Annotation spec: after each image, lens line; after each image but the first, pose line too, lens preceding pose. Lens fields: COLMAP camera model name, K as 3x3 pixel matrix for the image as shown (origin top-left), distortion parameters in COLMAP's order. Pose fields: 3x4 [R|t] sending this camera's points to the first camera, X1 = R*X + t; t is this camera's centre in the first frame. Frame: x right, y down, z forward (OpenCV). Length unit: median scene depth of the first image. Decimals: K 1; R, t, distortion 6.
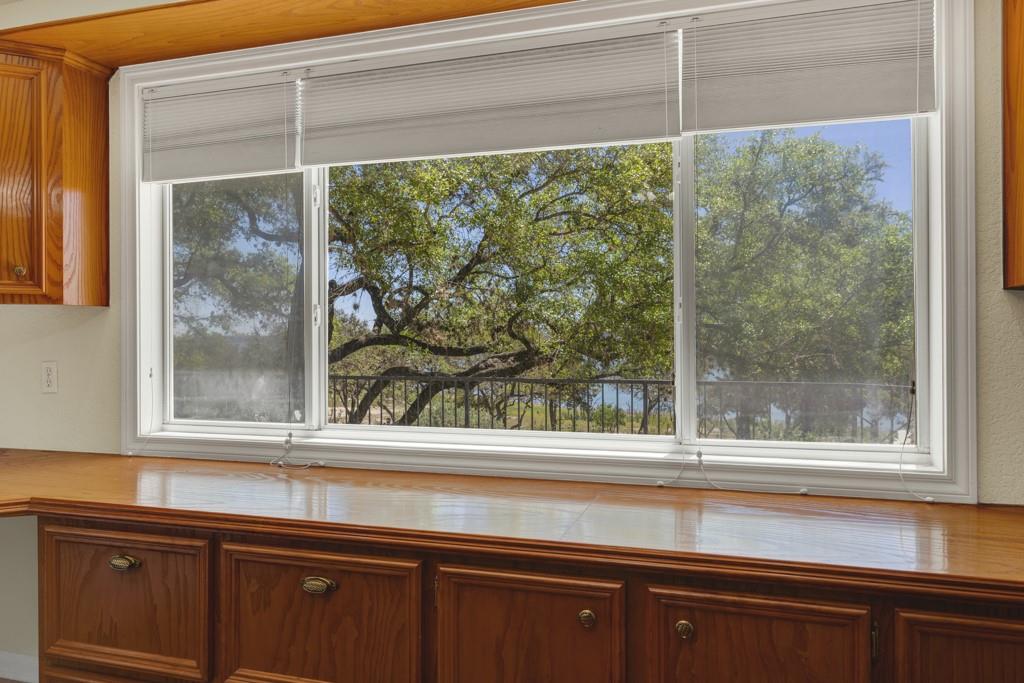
lens RADIAL K [[724.8, 0, 512.0], [0, 724.8, 338.2], [0, 0, 1]] dist [-0.004740, -0.001447]
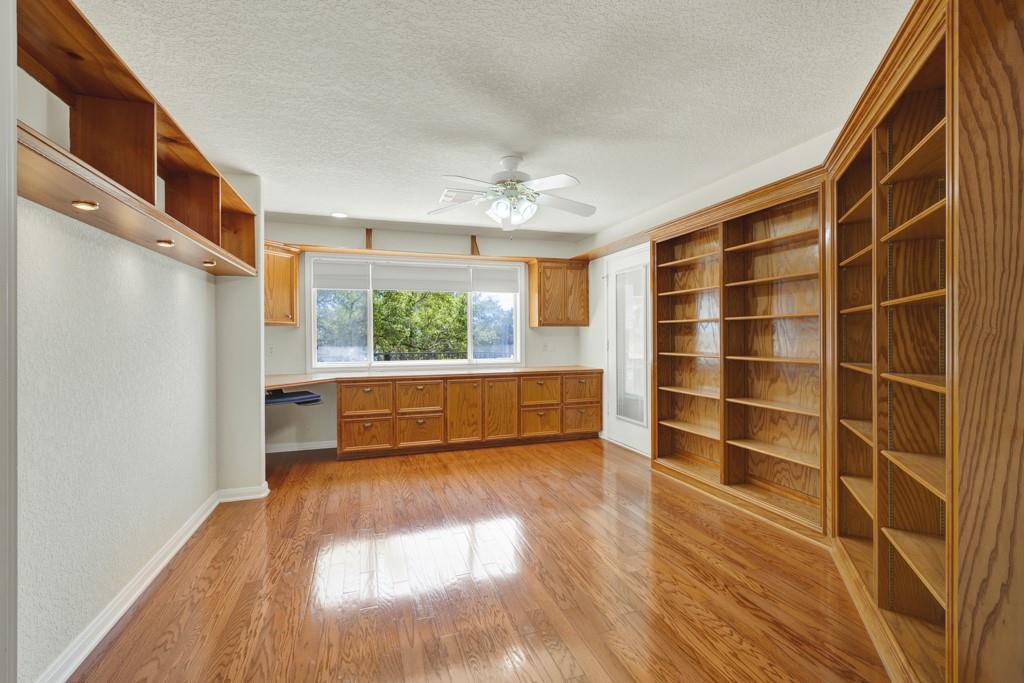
lens RADIAL K [[440.7, 0, 511.4], [0, 440.7, 339.2], [0, 0, 1]] dist [0.002423, 0.001418]
pose [[0.801018, -0.002995, 0.598632, -1.370669], [-0.001319, 0.999976, 0.006767, -0.006020], [-0.598638, -0.006210, 0.800995, -1.537921]]
